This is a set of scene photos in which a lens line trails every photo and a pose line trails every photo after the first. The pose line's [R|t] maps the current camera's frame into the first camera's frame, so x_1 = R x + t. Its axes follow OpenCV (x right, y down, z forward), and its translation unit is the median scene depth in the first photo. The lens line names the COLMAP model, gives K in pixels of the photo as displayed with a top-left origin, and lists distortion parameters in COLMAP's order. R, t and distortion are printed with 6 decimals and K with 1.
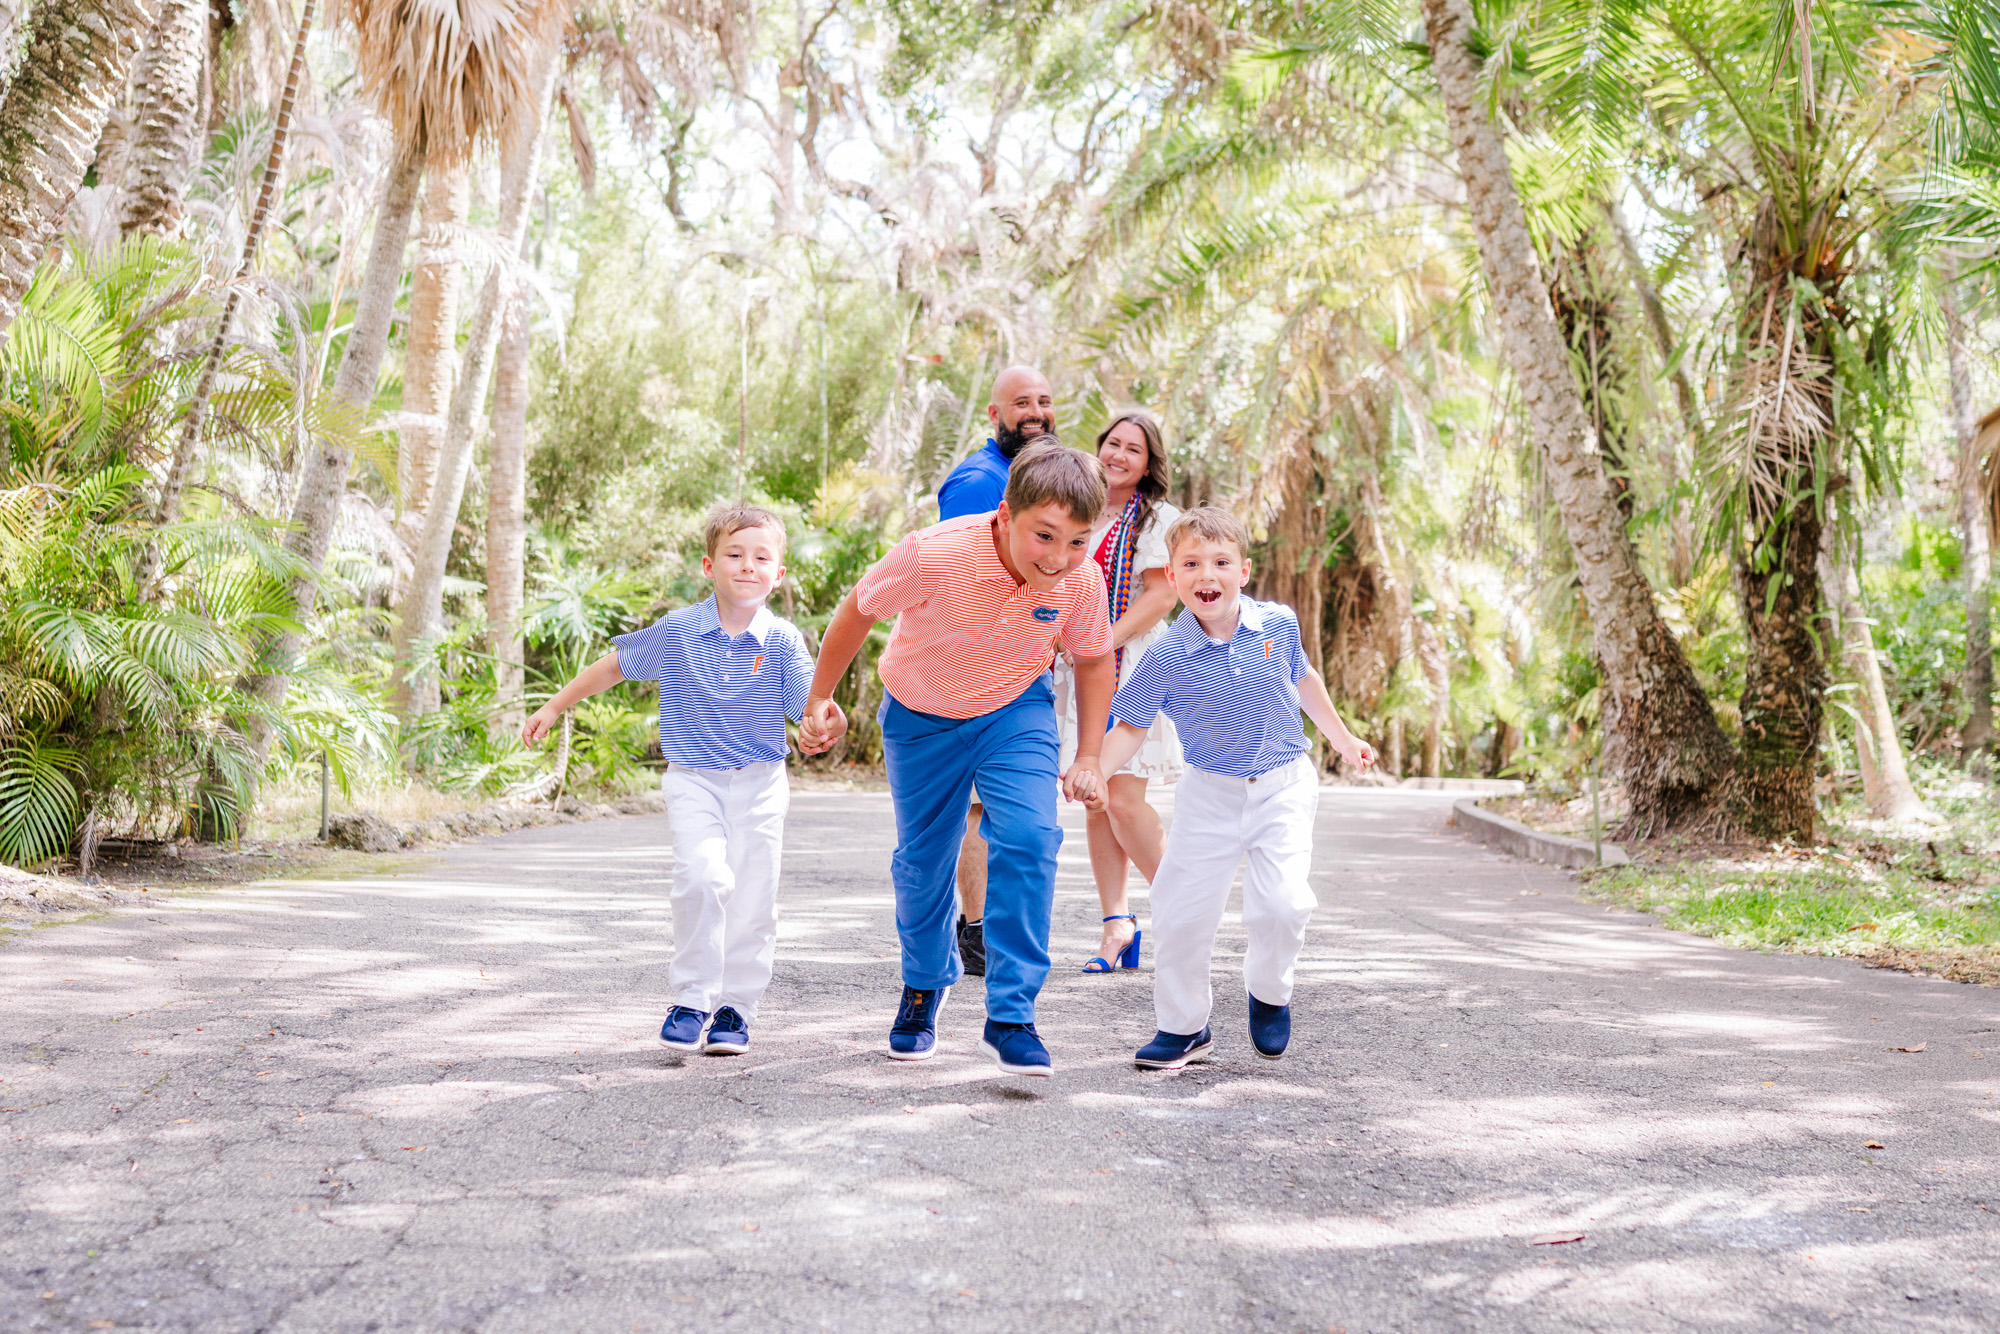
lens RADIAL K [[2434.1, 0, 968.4], [0, 2434.1, 609.3], [0, 0, 1]] dist [-0.006858, 0.021211]
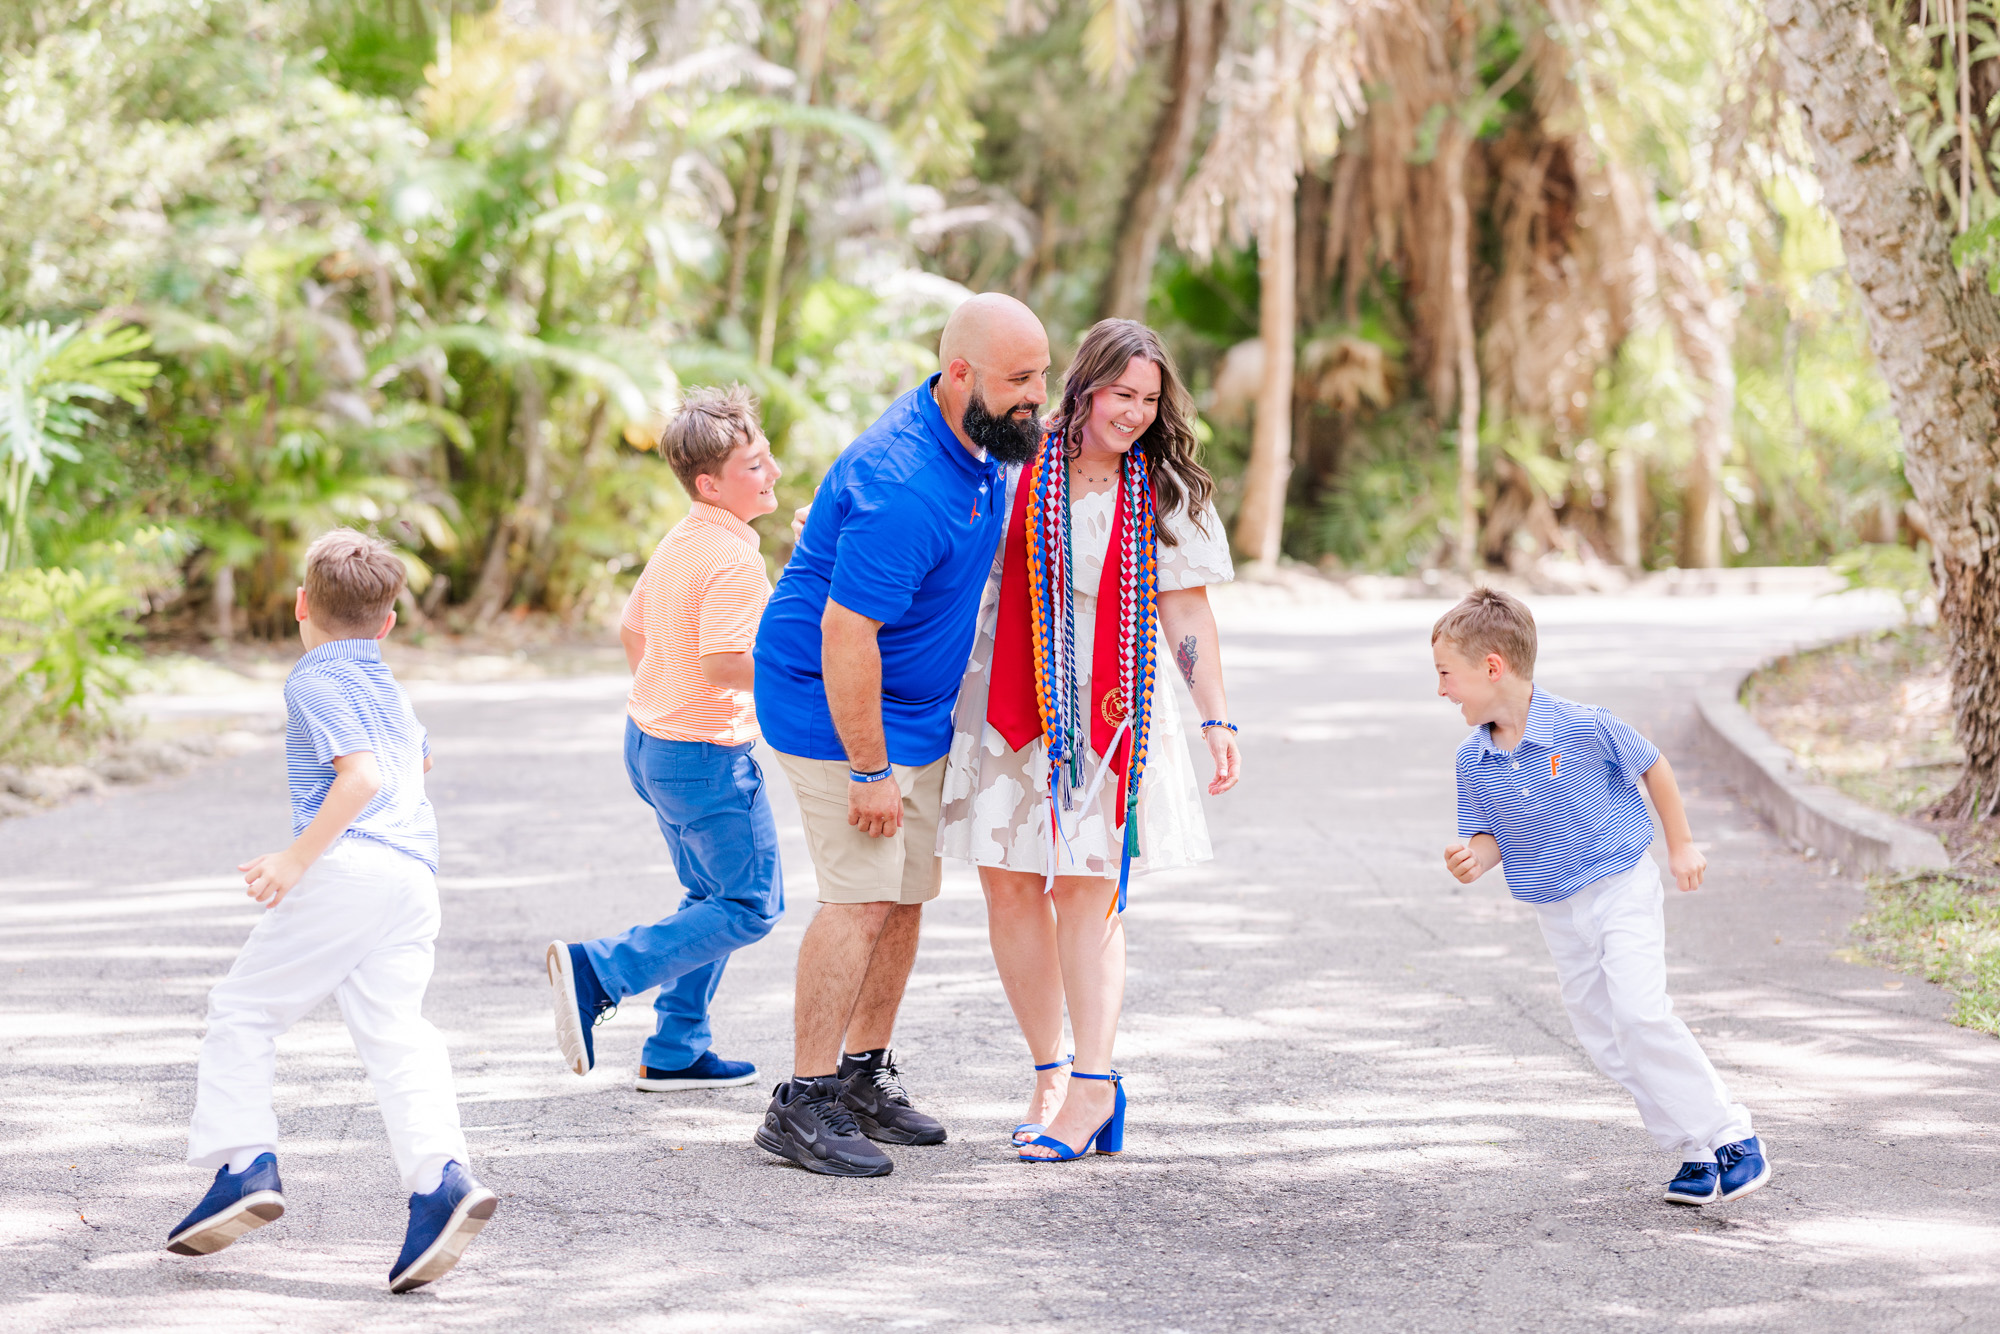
lens RADIAL K [[5188.2, 0, 917.9], [0, 5188.2, 668.6], [0, 0, 1]] dist [0.002286, -0.048701]
pose [[0.998960, -0.030936, 0.033507, -0.005172], [0.027838, 0.995616, 0.089293, -0.039467], [-0.036122, -0.088268, 0.995442, -0.132980]]
